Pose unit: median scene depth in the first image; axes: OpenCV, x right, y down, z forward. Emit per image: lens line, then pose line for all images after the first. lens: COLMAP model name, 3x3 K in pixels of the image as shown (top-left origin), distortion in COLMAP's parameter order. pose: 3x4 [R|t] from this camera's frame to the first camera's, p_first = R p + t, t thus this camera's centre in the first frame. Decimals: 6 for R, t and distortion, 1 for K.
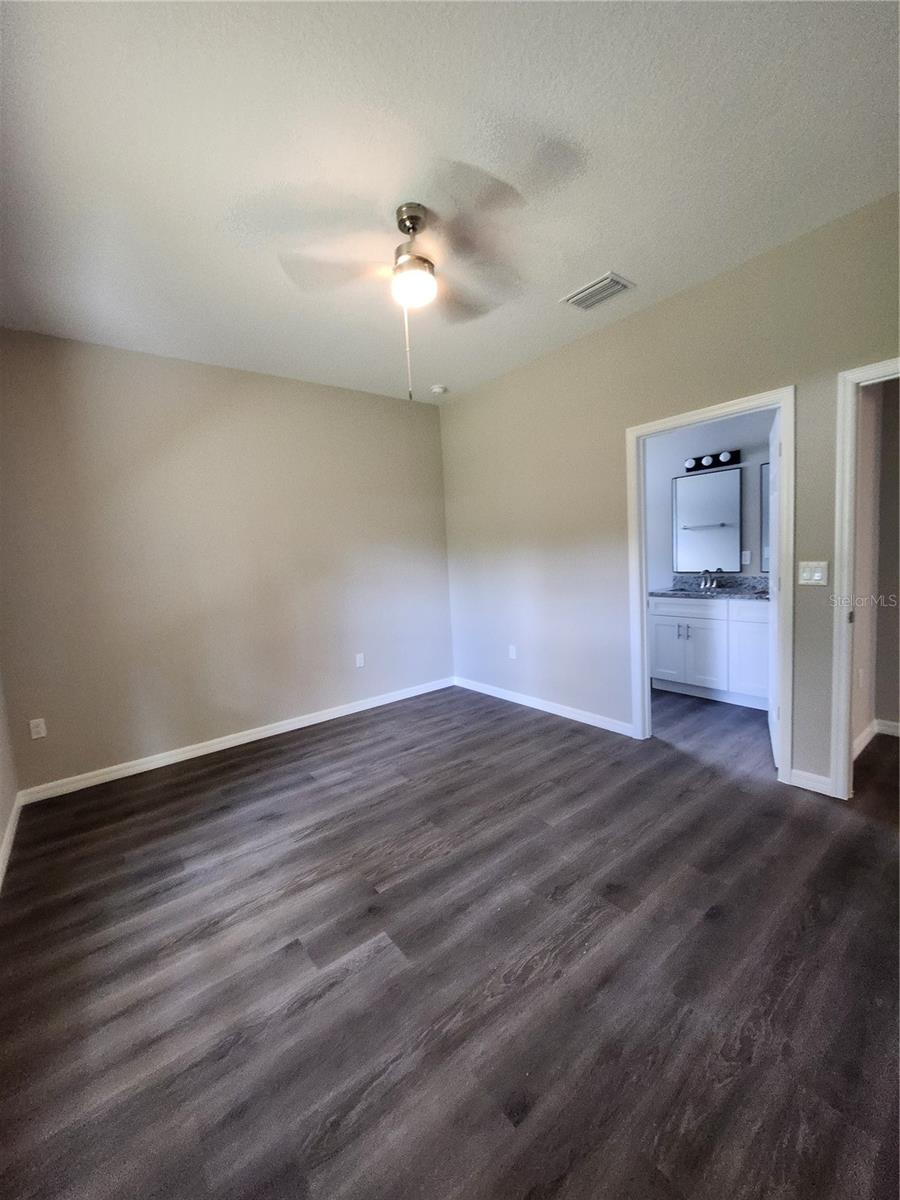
lens RADIAL K [[474.5, 0, 453.4], [0, 474.5, 604.3], [0, 0, 1]] dist [0.004928, 0.000015]
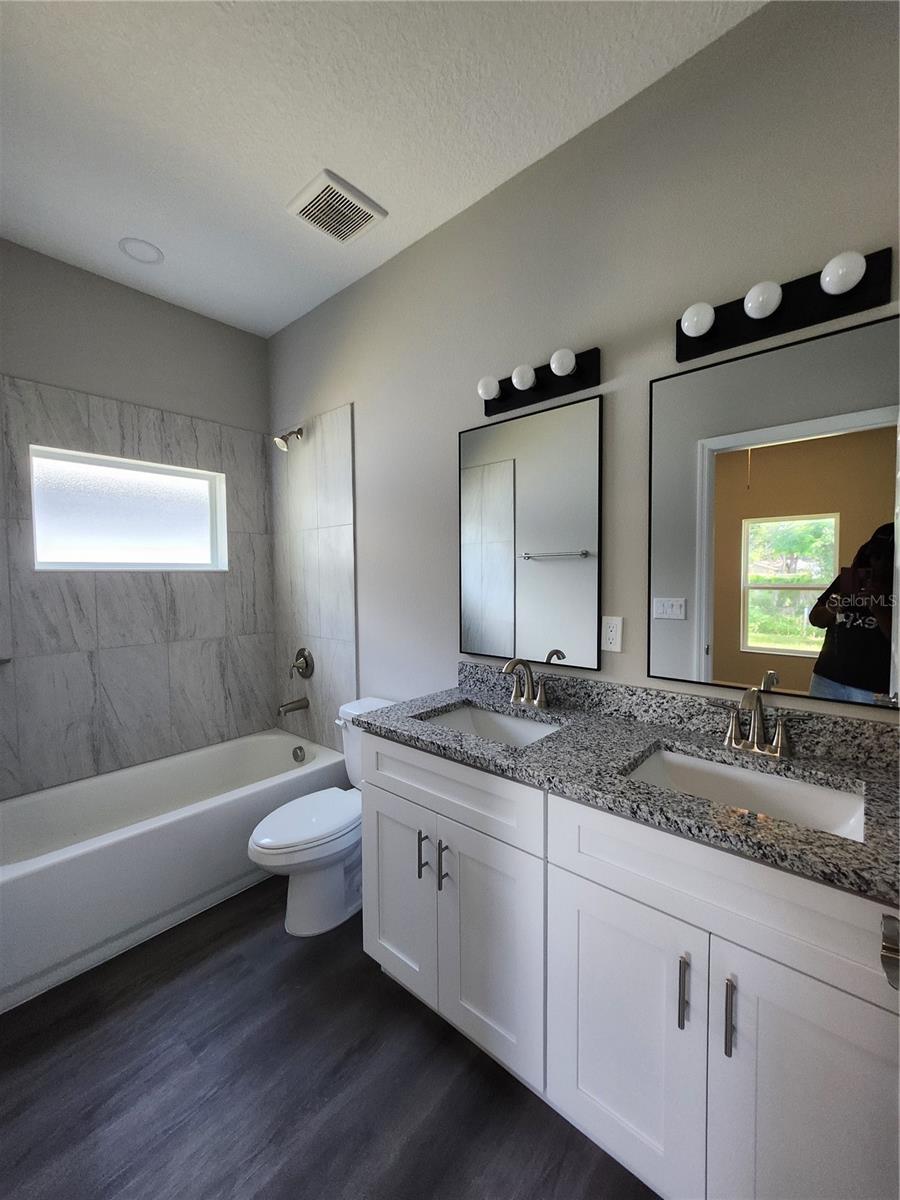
lens RADIAL K [[474.5, 0, 456.3], [0, 474.5, 603.9], [0, 0, 1]] dist [0.004928, 0.000015]
pose [[0.982081, 0.040175, 0.184130, 0.425663], [-0.029628, 0.997778, -0.059678, -0.095320], [-0.186118, 0.053153, 0.981089, 0.654382]]
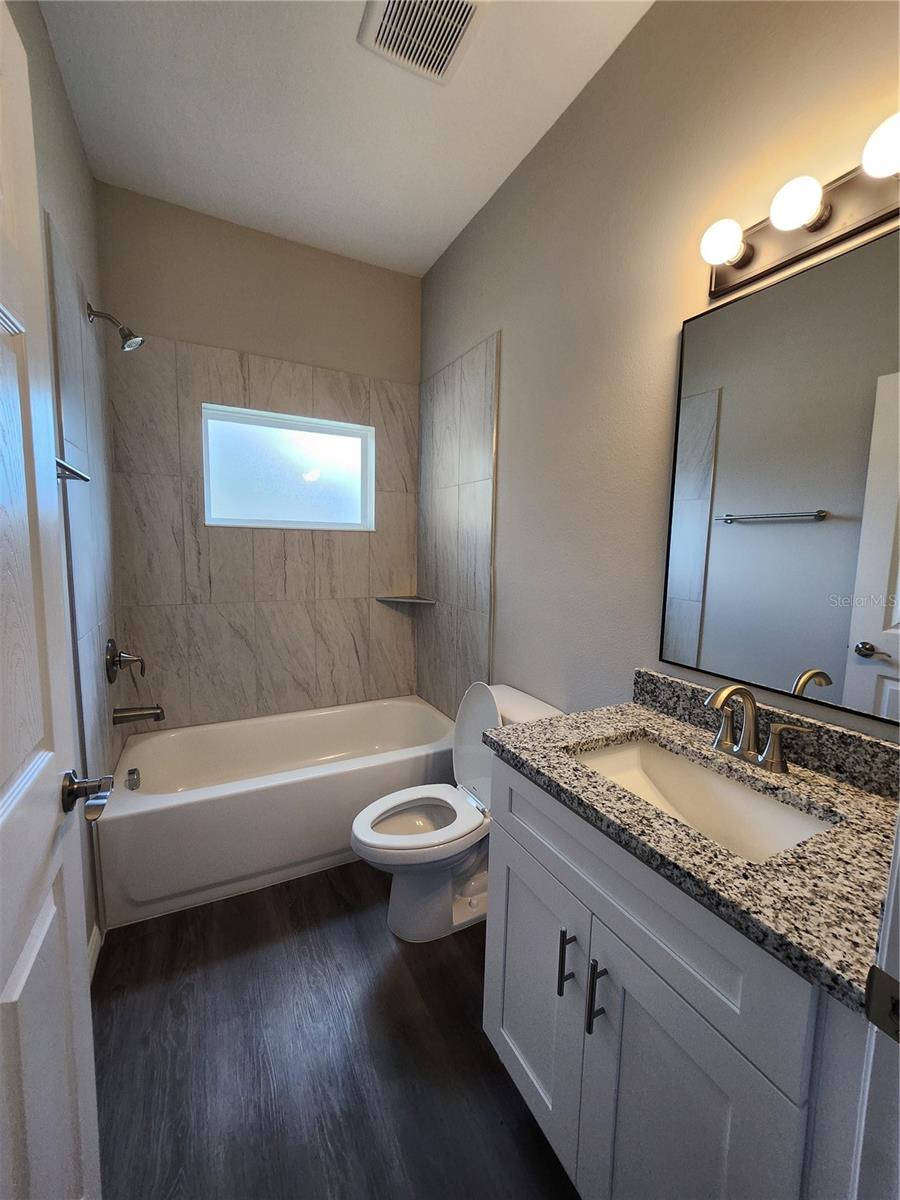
lens RADIAL K [[474.5, 0, 439.2], [0, 474.5, 597.0], [0, 0, 1]] dist [0.004928, 0.000015]
pose [[0.982176, 0.096803, -0.161122, 0.430727], [-0.092527, 0.995134, 0.033855, -0.114792], [0.163615, -0.018343, 0.986354, 0.759407]]
